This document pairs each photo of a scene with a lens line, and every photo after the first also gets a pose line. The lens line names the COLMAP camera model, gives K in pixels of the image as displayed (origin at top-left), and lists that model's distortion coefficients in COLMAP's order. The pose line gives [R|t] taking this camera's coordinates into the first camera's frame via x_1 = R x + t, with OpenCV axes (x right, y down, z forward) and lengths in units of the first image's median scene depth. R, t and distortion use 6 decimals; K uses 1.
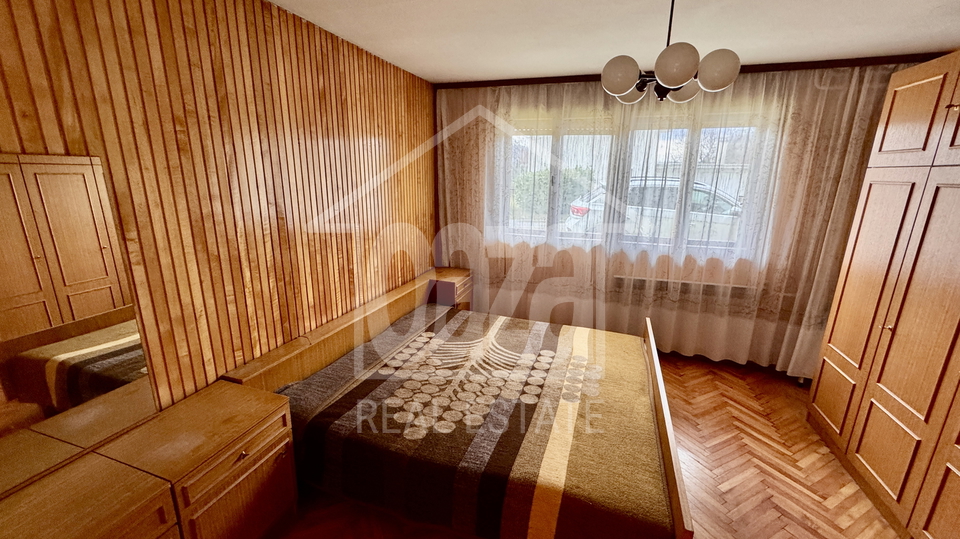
lens RADIAL K [[378.5, 0, 480.0], [0, 378.5, 268.3], [0, 0, 1]] dist [-0.001307, 0.000100]
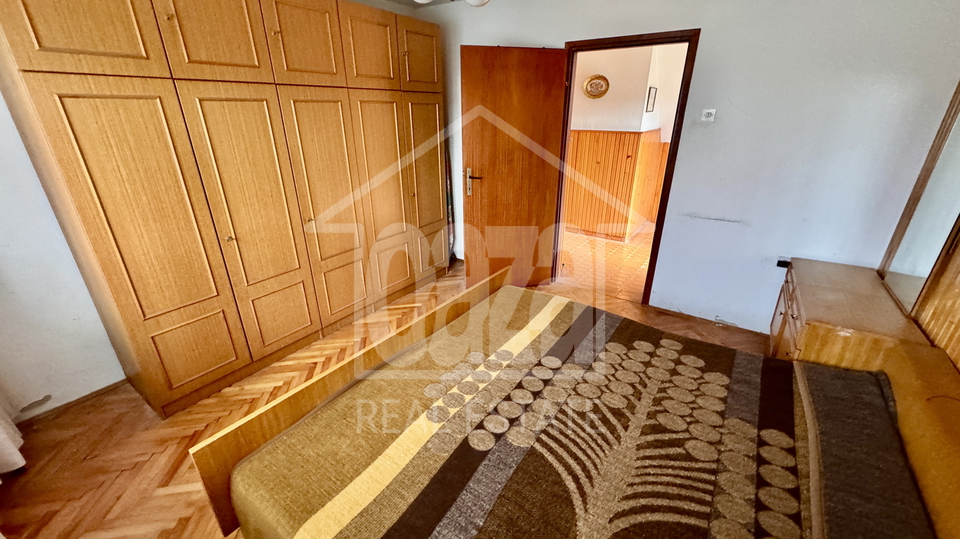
lens RADIAL K [[378.5, 0, 482.2], [0, 378.5, 268.0], [0, 0, 1]] dist [-0.001307, 0.000100]
pose [[-0.960838, -0.120122, 0.249721, 0.082273], [0.053792, 0.803168, 0.593319, -0.324465], [-0.271839, 0.583516, -0.765253, 1.427166]]
